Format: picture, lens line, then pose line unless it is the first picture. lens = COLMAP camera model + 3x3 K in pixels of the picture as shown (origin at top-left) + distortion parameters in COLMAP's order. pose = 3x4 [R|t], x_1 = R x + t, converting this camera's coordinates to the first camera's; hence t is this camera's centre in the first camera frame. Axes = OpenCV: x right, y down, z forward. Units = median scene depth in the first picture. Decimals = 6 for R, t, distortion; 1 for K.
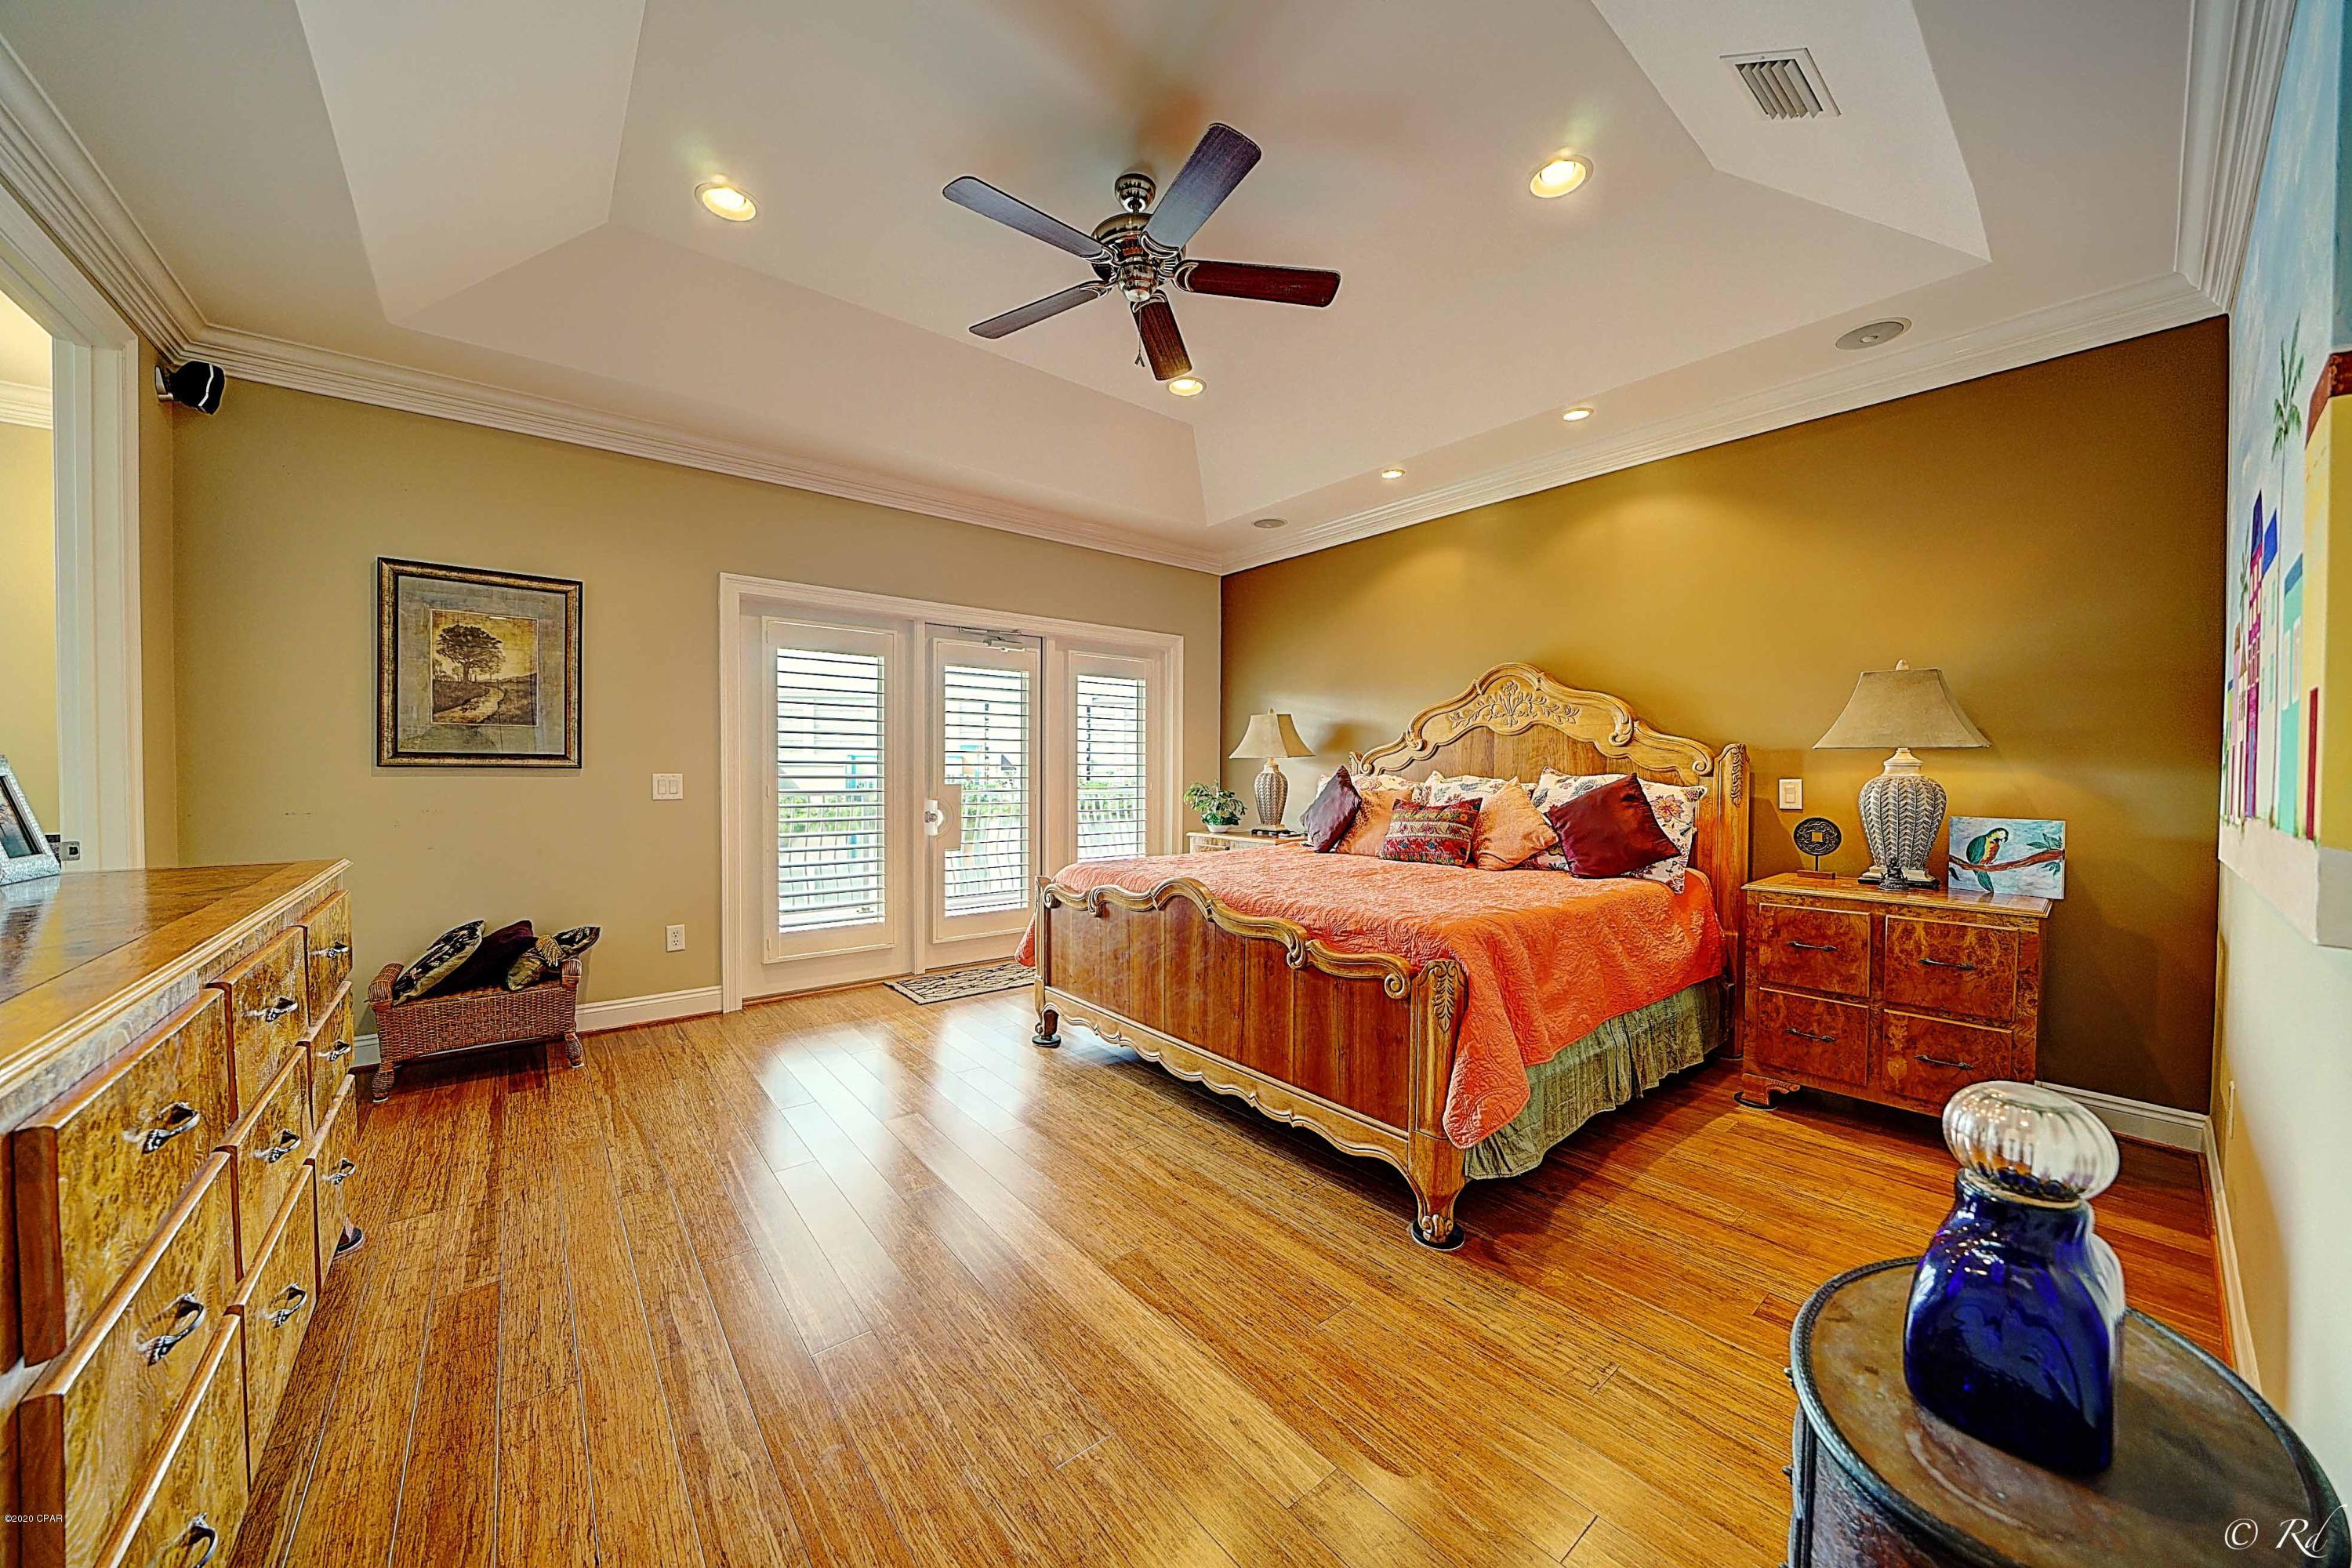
lens RADIAL K [[818.0, 0, 1170.4], [0, 818.0, 781.1], [0, 0, 1]] dist [-0.022814, 0.001661]
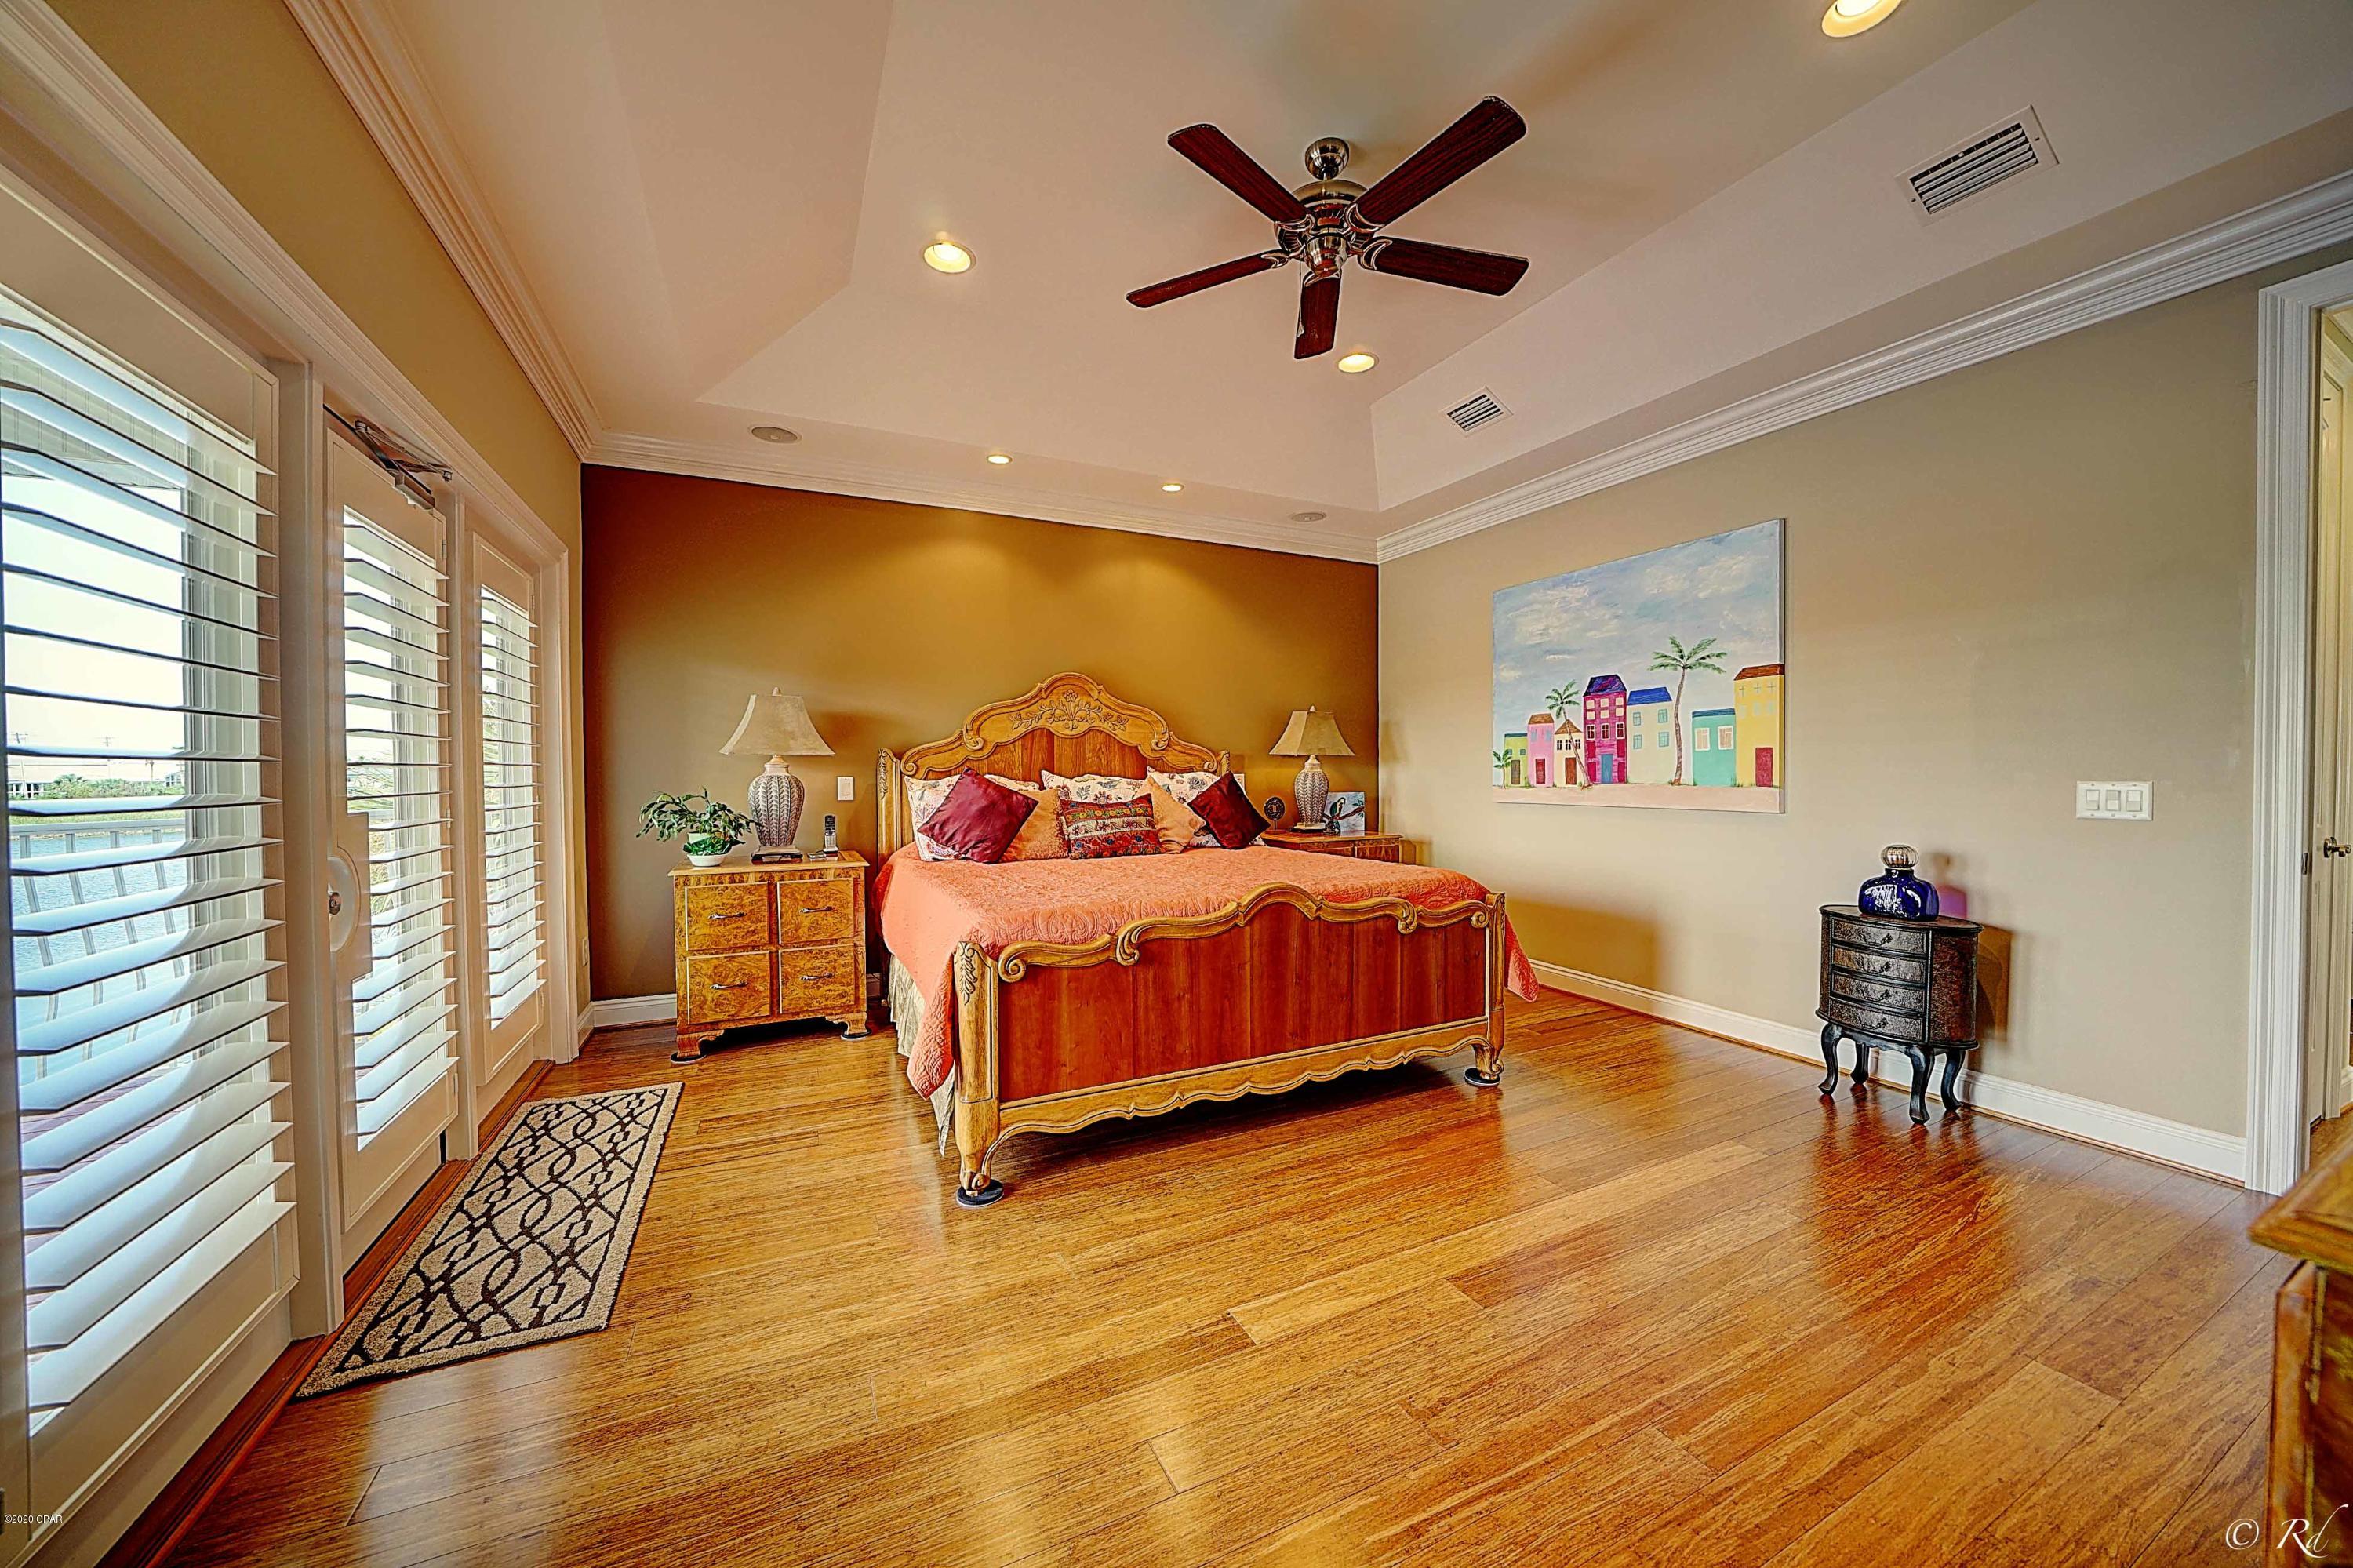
lens RADIAL K [[818.4, 0, 1173.6], [0, 818.4, 783.3], [0, 0, 1]] dist [-0.022814, 0.001661]
pose [[0.231958, -0.023792, 0.972435, -0.913300], [0.015746, 0.999662, 0.020702, -0.021716], [-0.972598, 0.010510, 0.232254, 0.866901]]
